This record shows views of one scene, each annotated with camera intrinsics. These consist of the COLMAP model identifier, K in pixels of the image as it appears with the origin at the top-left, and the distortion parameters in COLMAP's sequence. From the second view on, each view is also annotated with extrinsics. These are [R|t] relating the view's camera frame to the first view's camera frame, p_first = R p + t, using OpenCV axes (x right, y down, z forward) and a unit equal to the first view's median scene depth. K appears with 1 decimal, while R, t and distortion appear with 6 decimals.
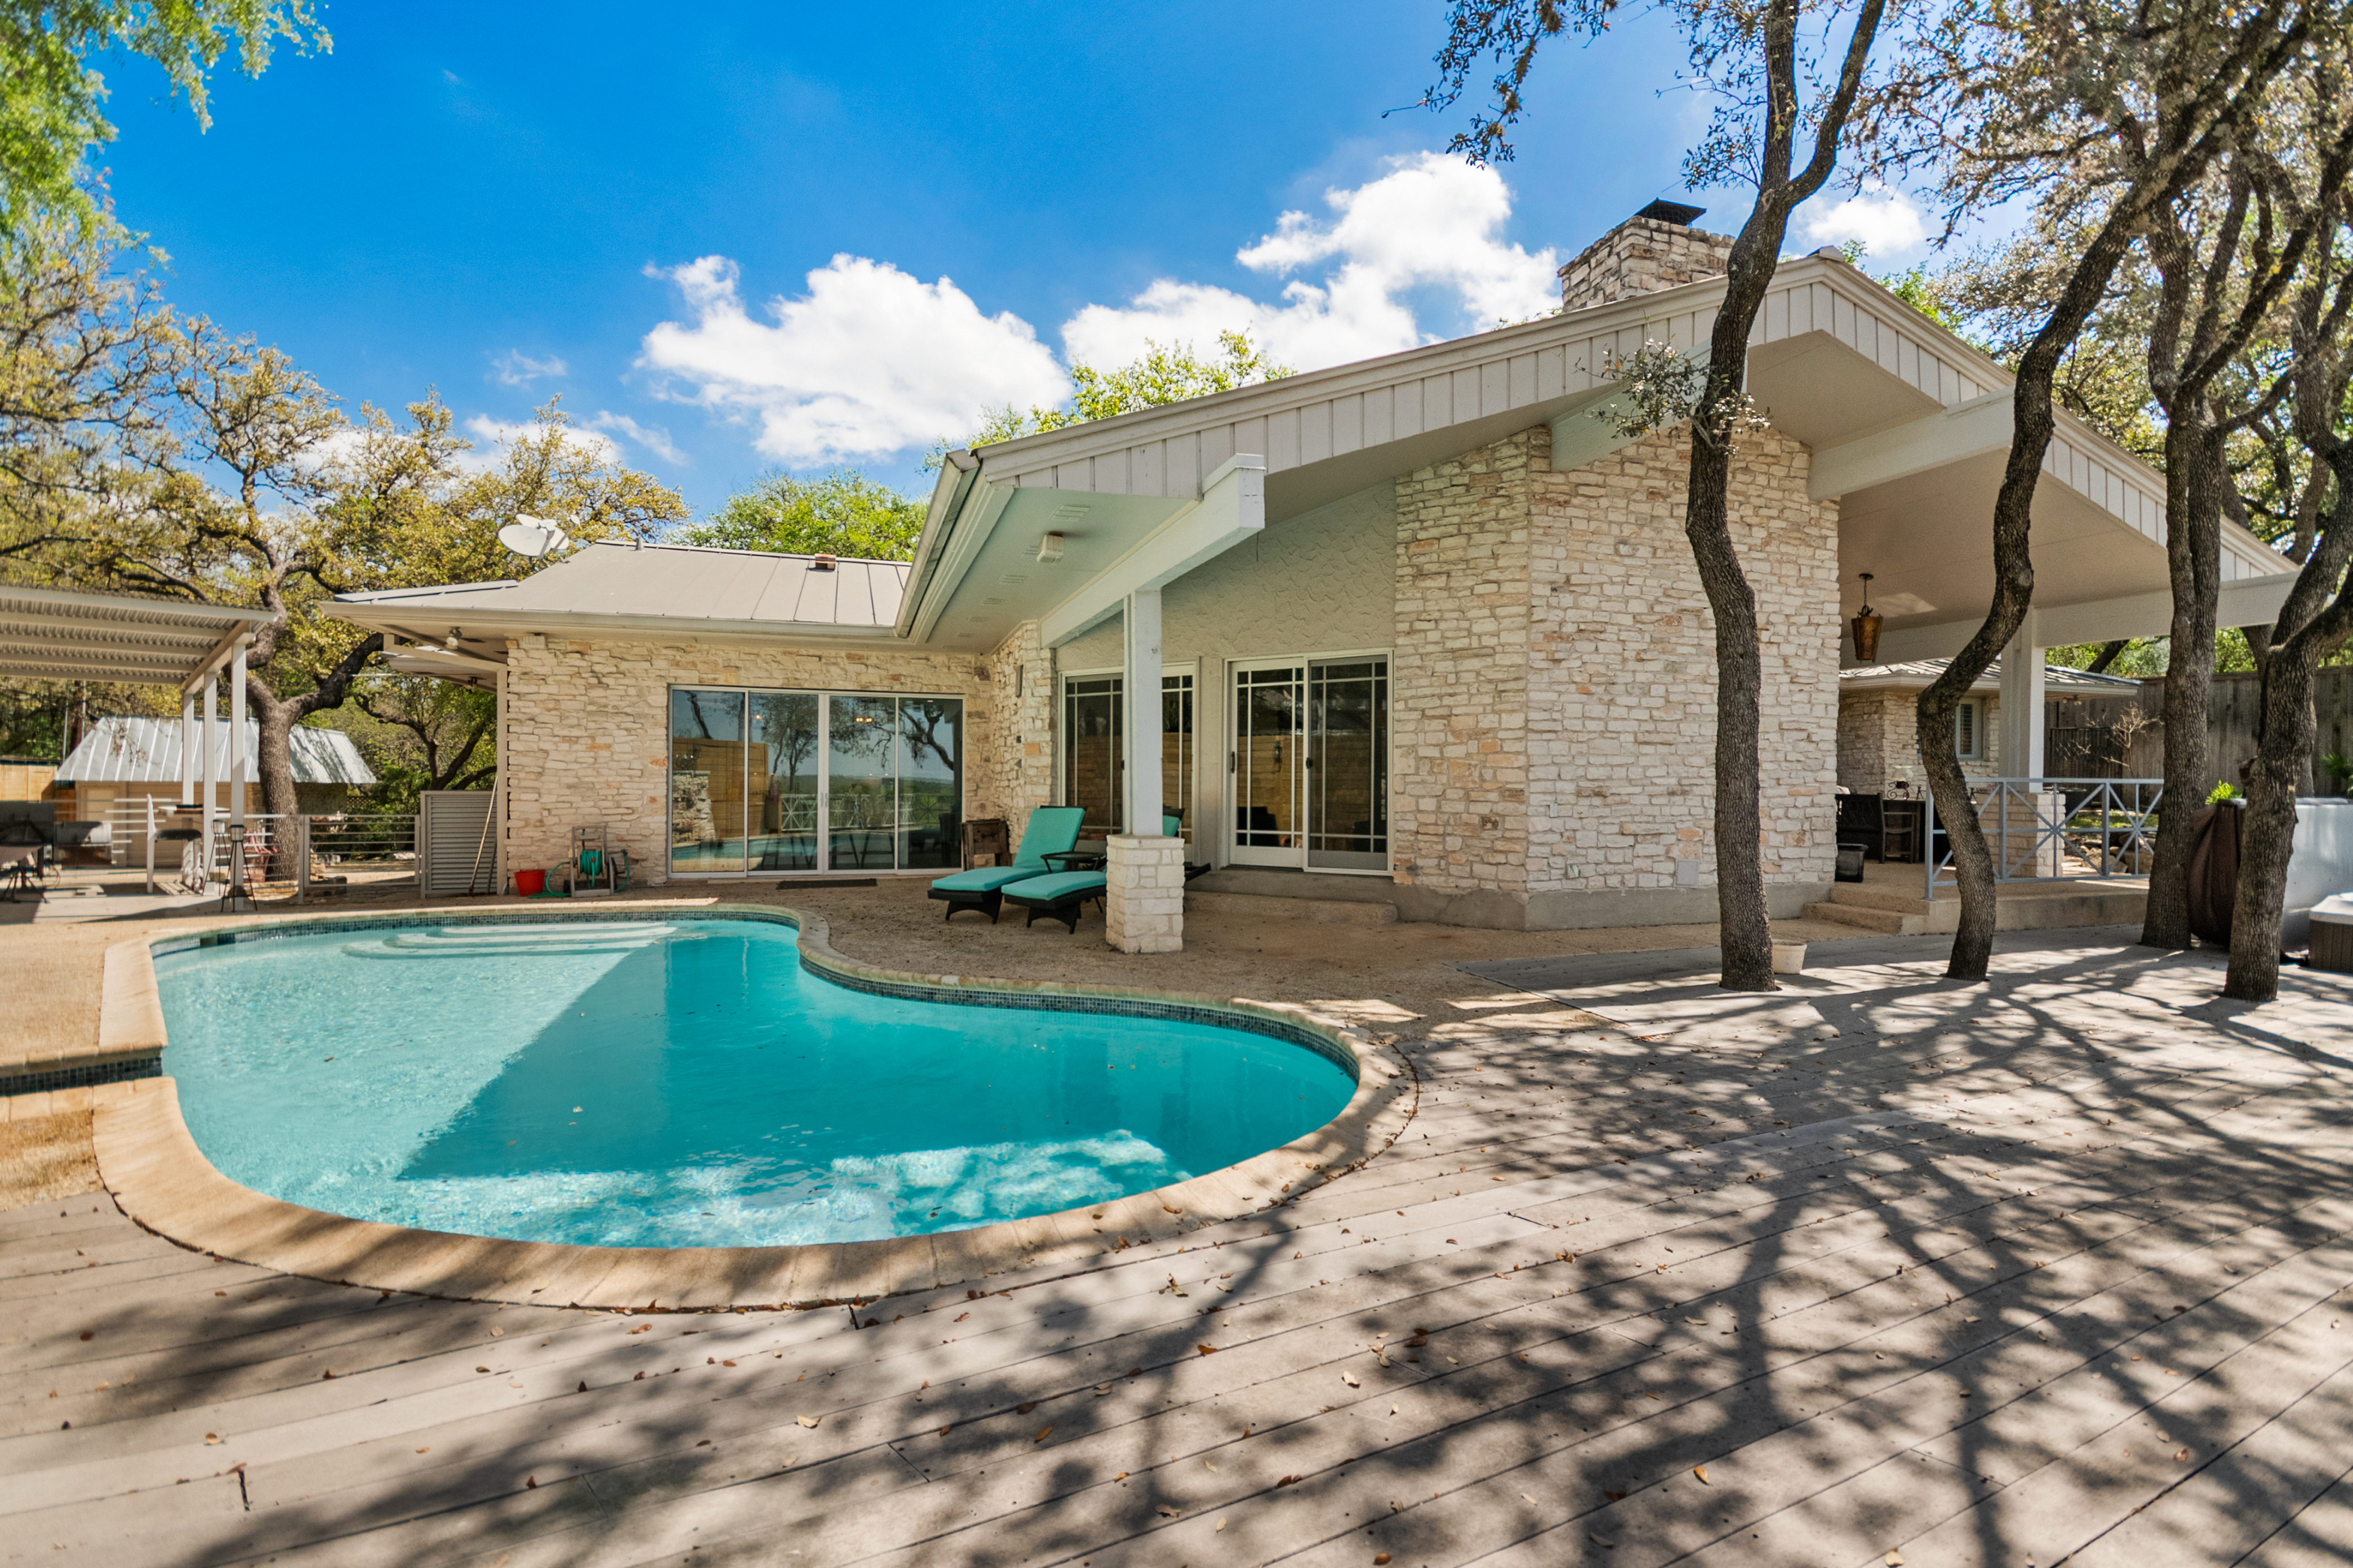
lens RADIAL K [[1044.7, 0, 1238.8], [0, 1044.7, 803.1], [0, 0, 1]] dist [0.008060, -0.007953]
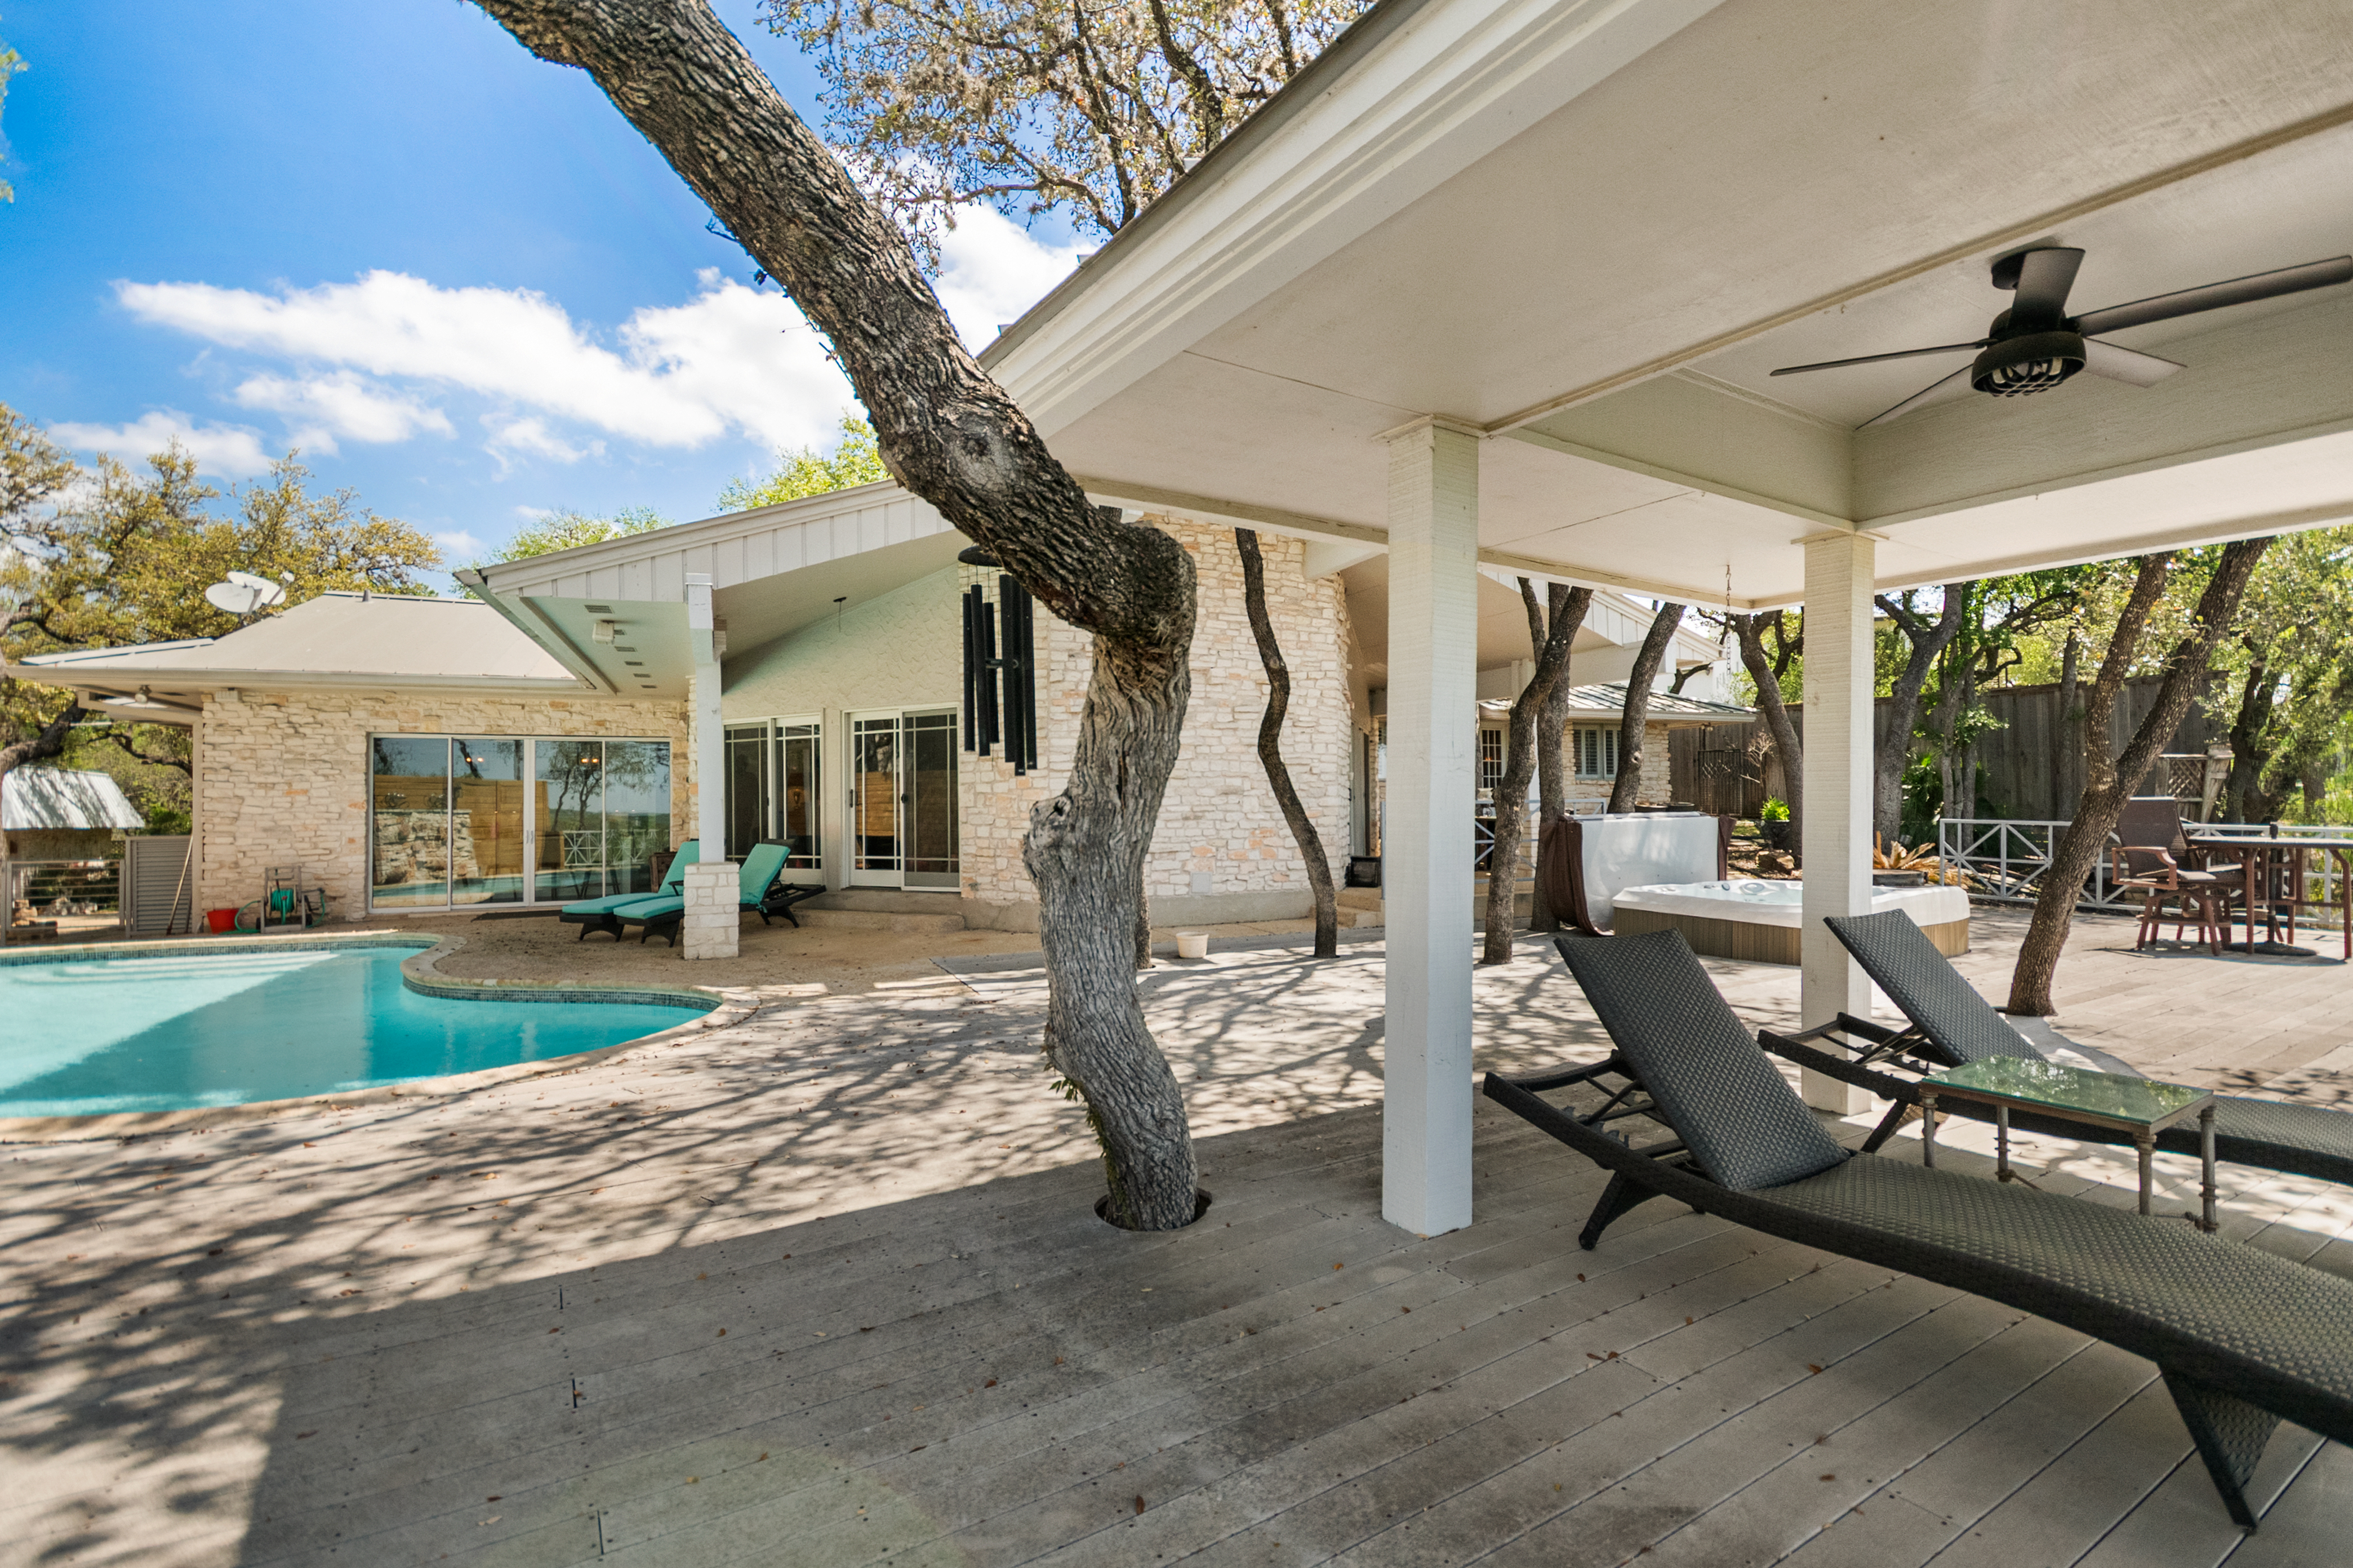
lens RADIAL K [[1044.7, 0, 1189.6], [0, 1044.7, 790.1], [0, 0, 1]] dist [0.008060, -0.007953]
pose [[0.996007, -0.016908, 0.087660, 0.289237], [0.020084, 0.999169, -0.035473, 0.001113], [-0.086987, 0.037092, 0.995519, -0.209611]]
